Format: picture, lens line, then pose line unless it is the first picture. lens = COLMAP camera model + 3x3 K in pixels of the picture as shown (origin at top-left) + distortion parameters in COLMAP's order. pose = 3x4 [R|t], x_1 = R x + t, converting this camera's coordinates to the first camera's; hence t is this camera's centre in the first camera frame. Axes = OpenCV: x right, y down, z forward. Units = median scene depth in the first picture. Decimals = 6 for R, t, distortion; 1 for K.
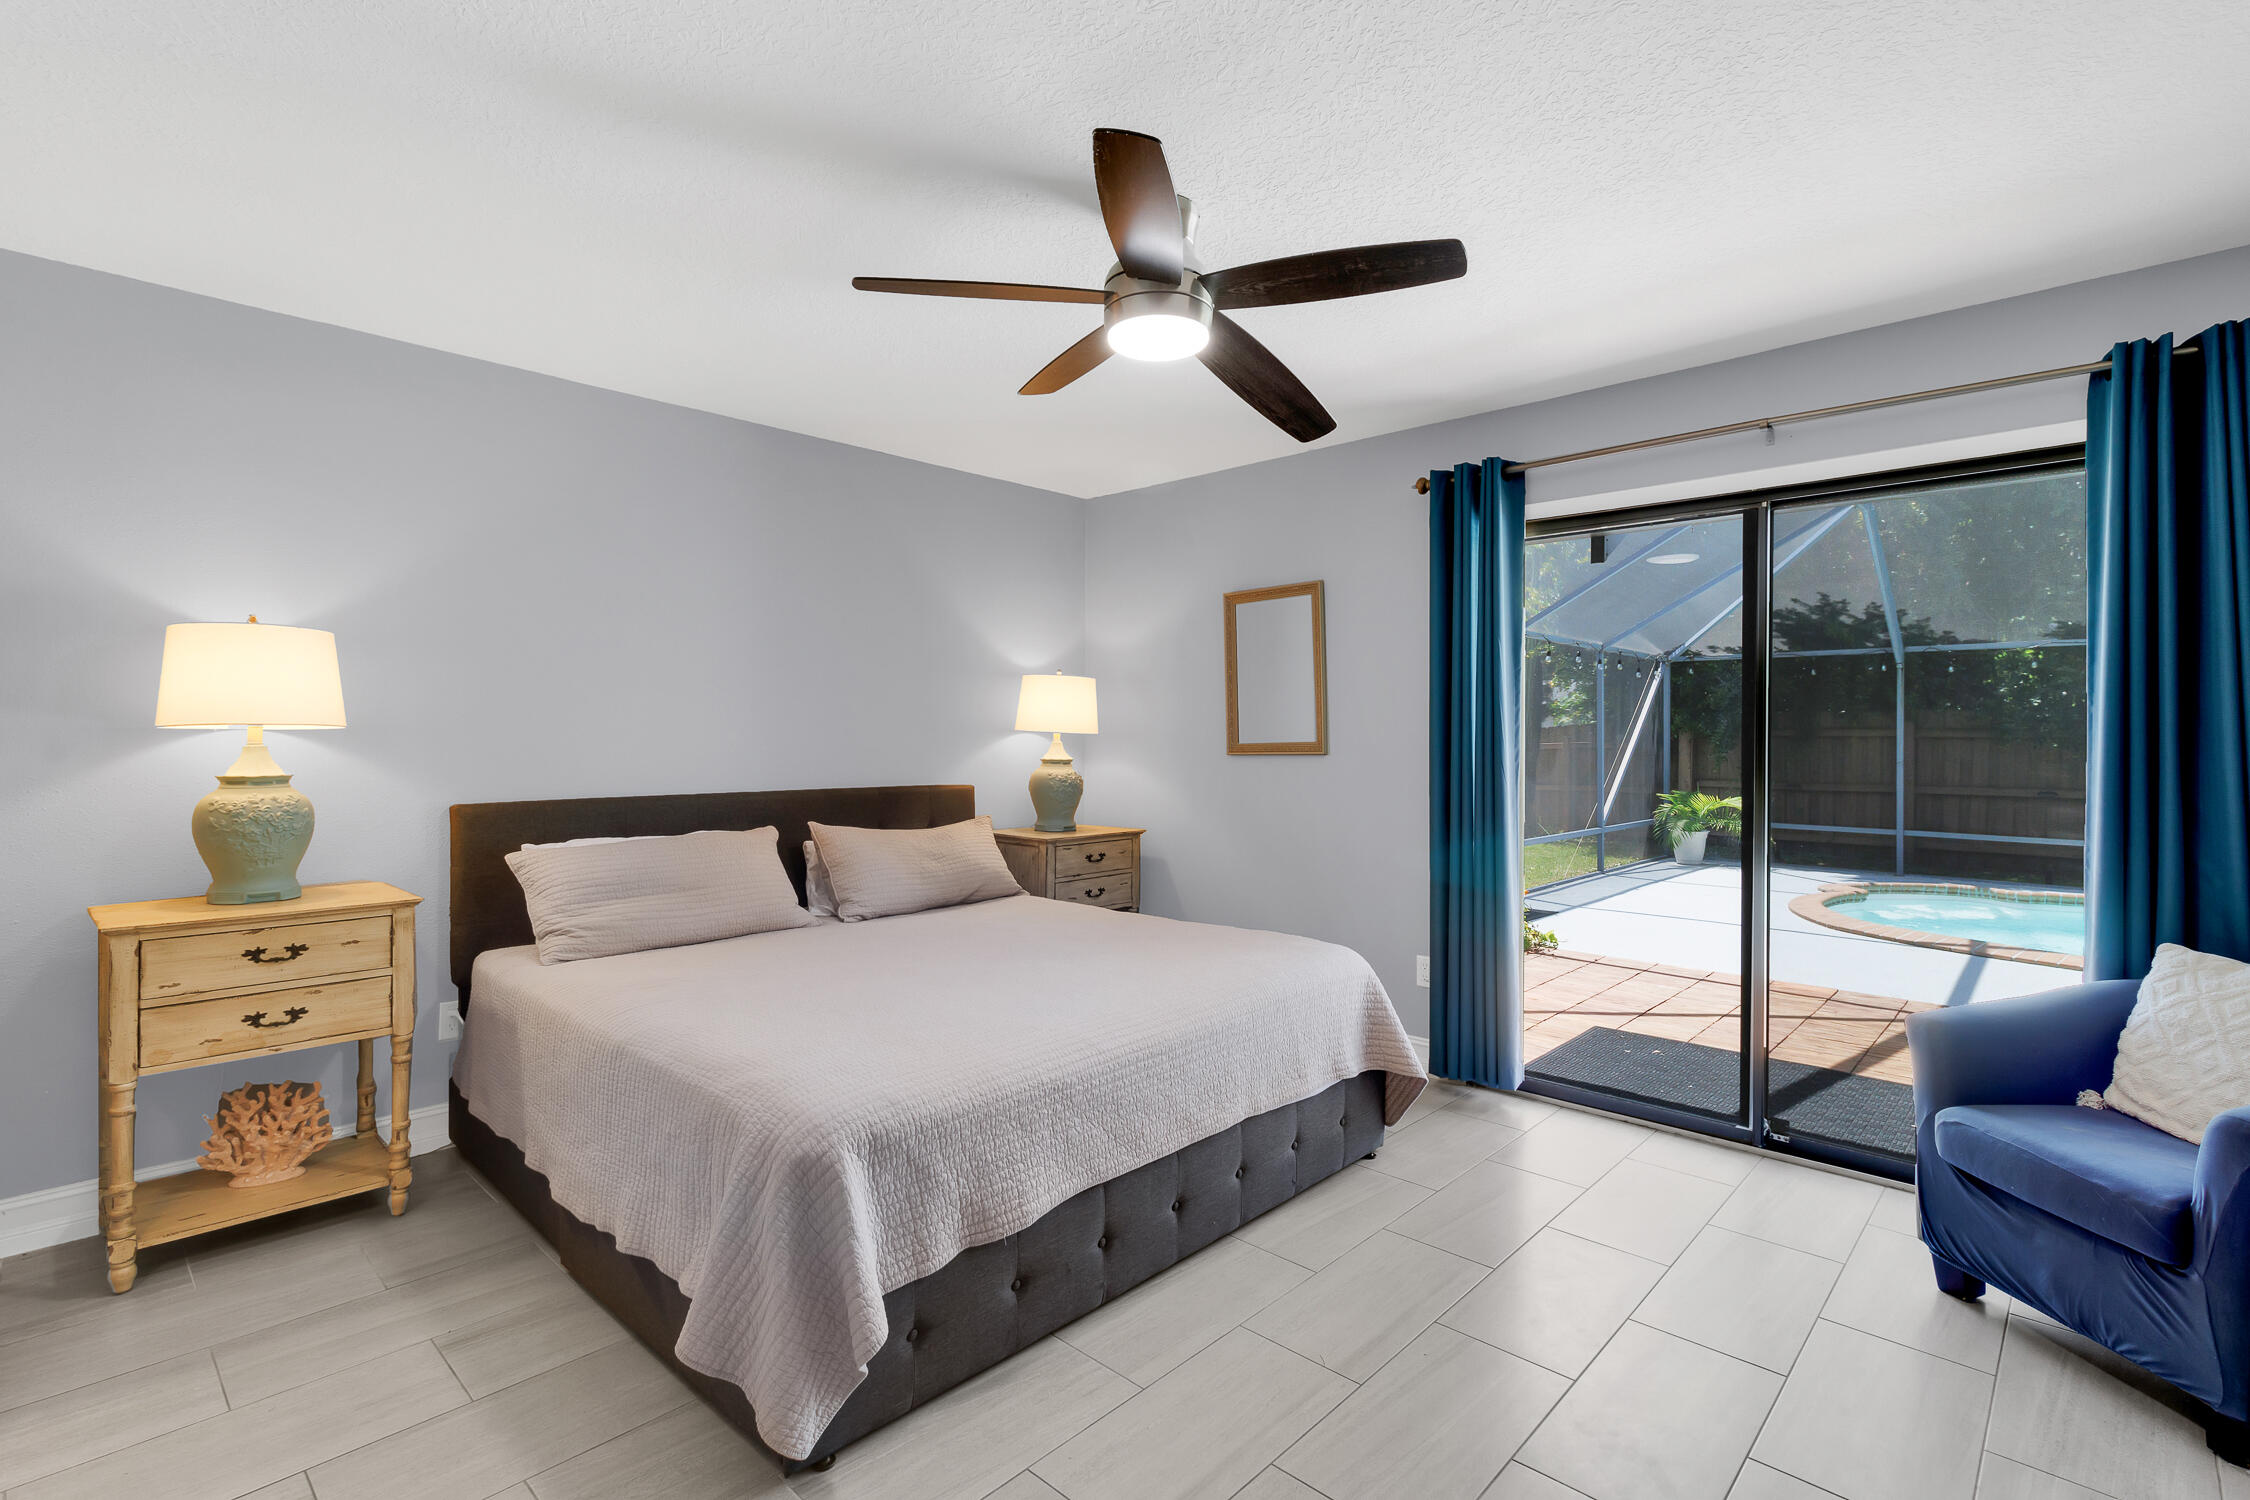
lens RADIAL K [[1051.2, 0, 1127.9], [0, 1051.2, 743.2], [0, 0, 1]] dist [0.001597, 0.000147]
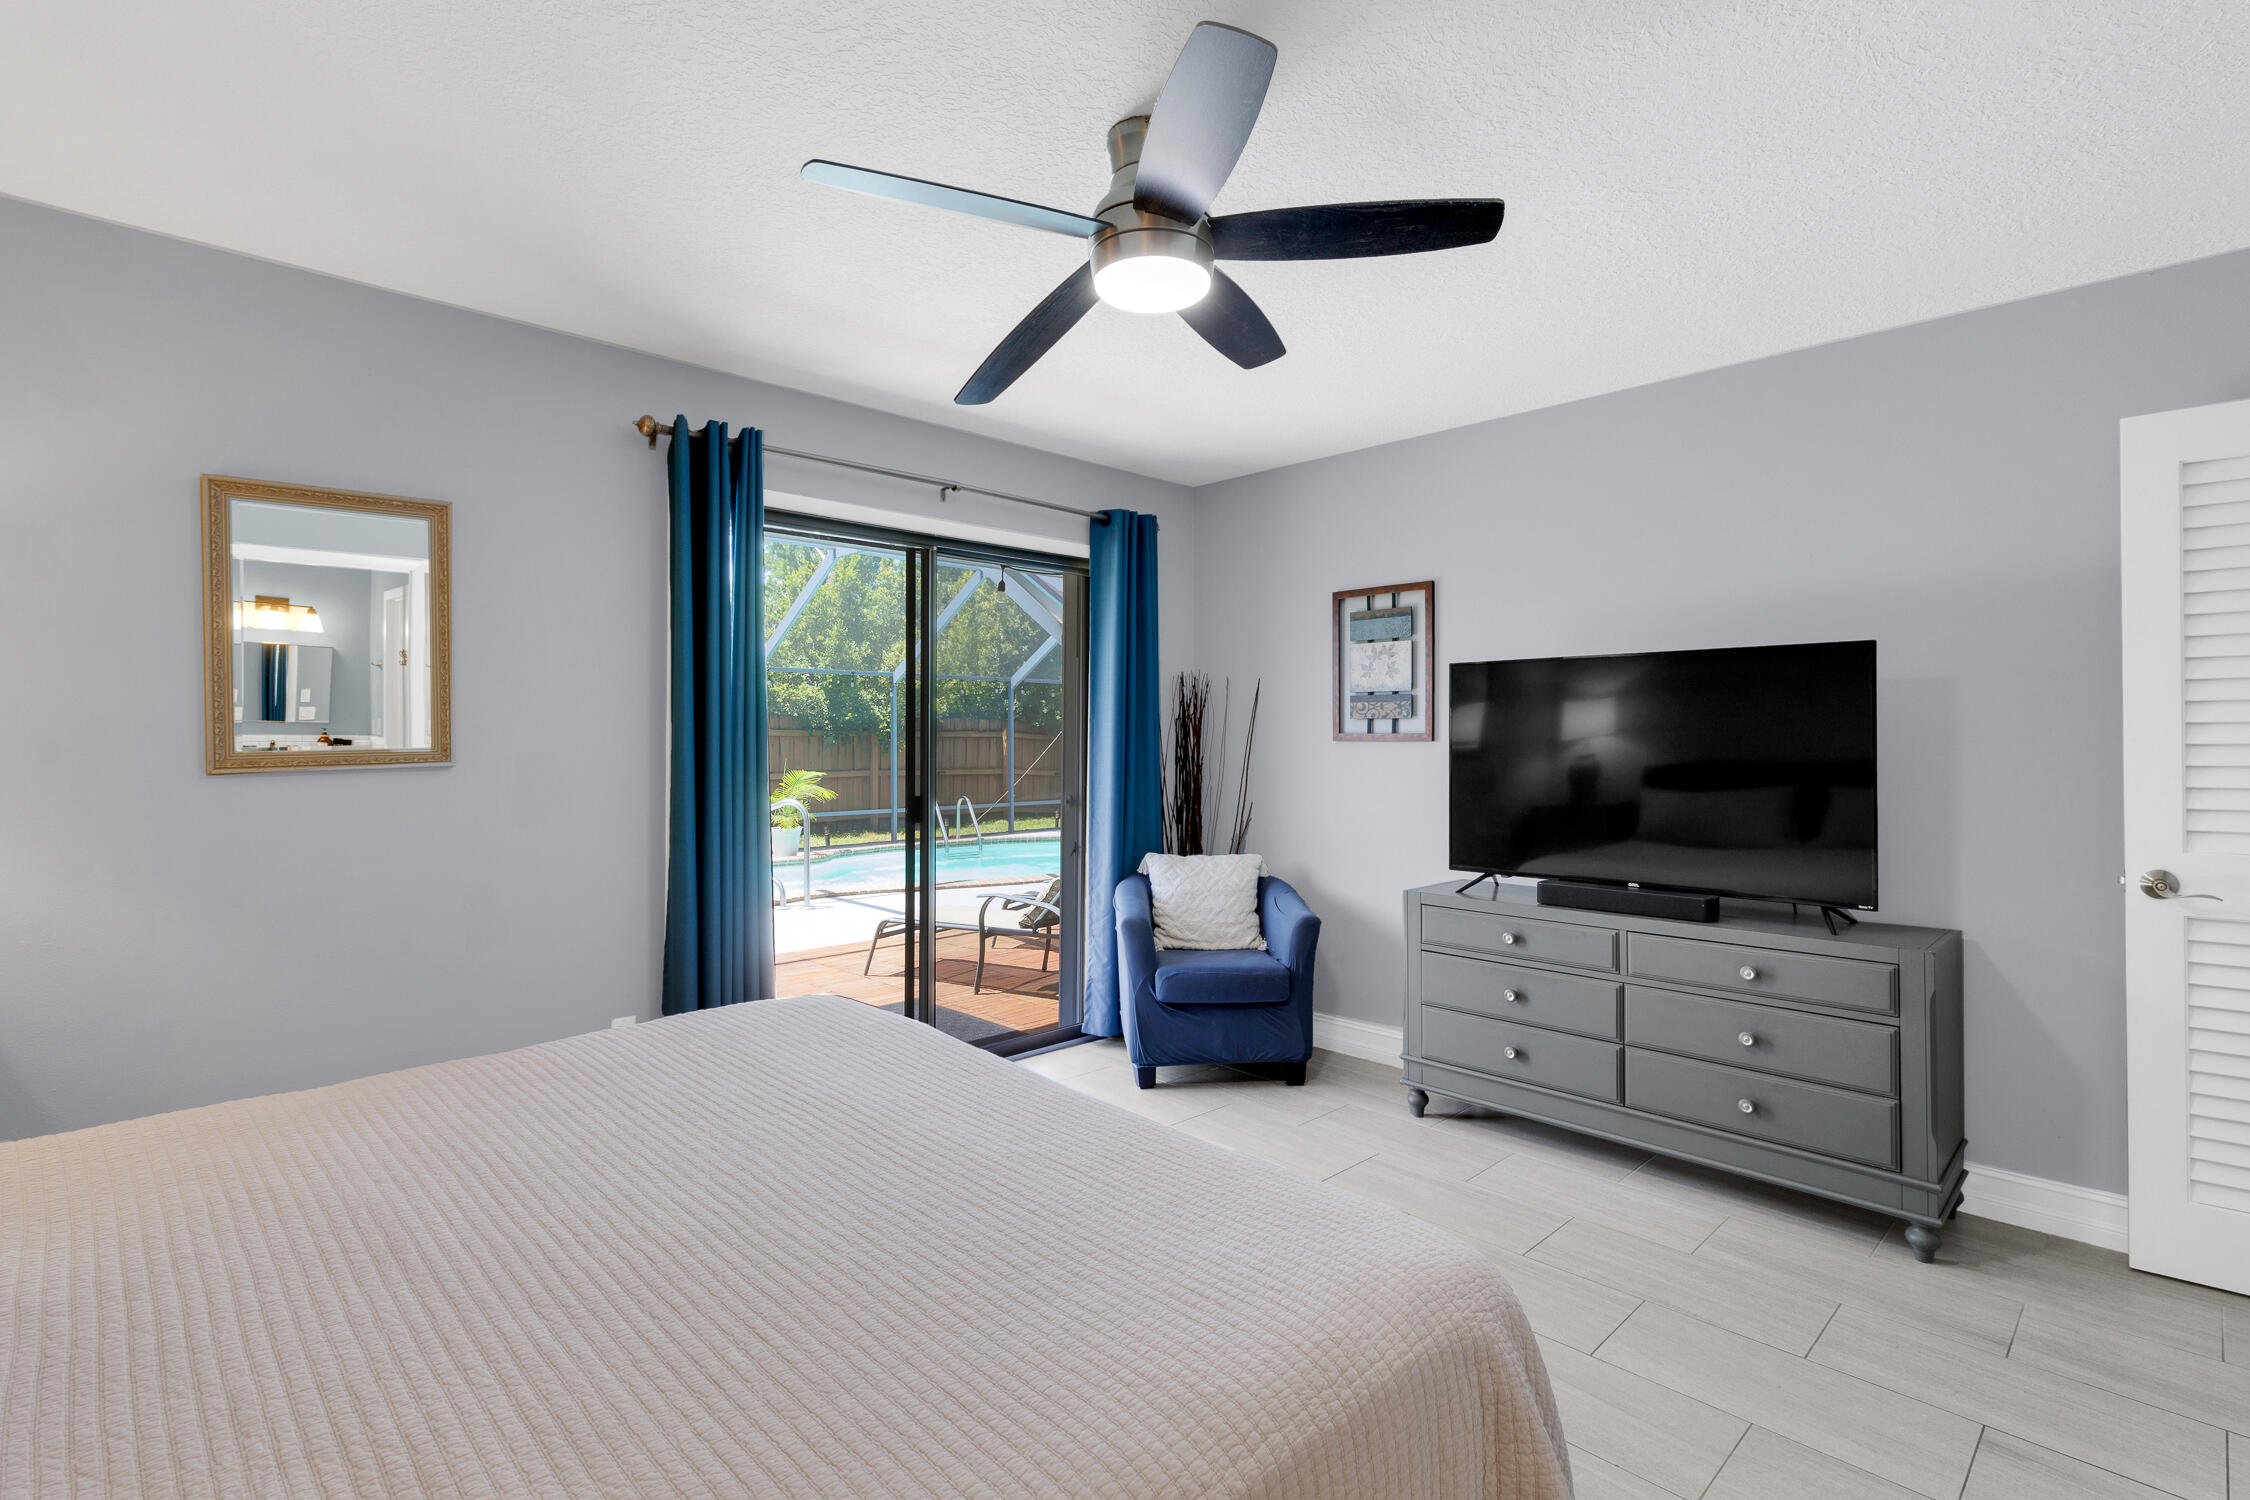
lens RADIAL K [[1051.2, 0, 1127.9], [0, 1051.2, 743.2], [0, 0, 1]] dist [0.001597, 0.000147]
pose [[0.032405, -0.012795, 0.999393, -0.458013], [0.004038, 0.999912, 0.012670, -0.011119], [-0.999467, 0.003625, 0.032454, 0.551163]]
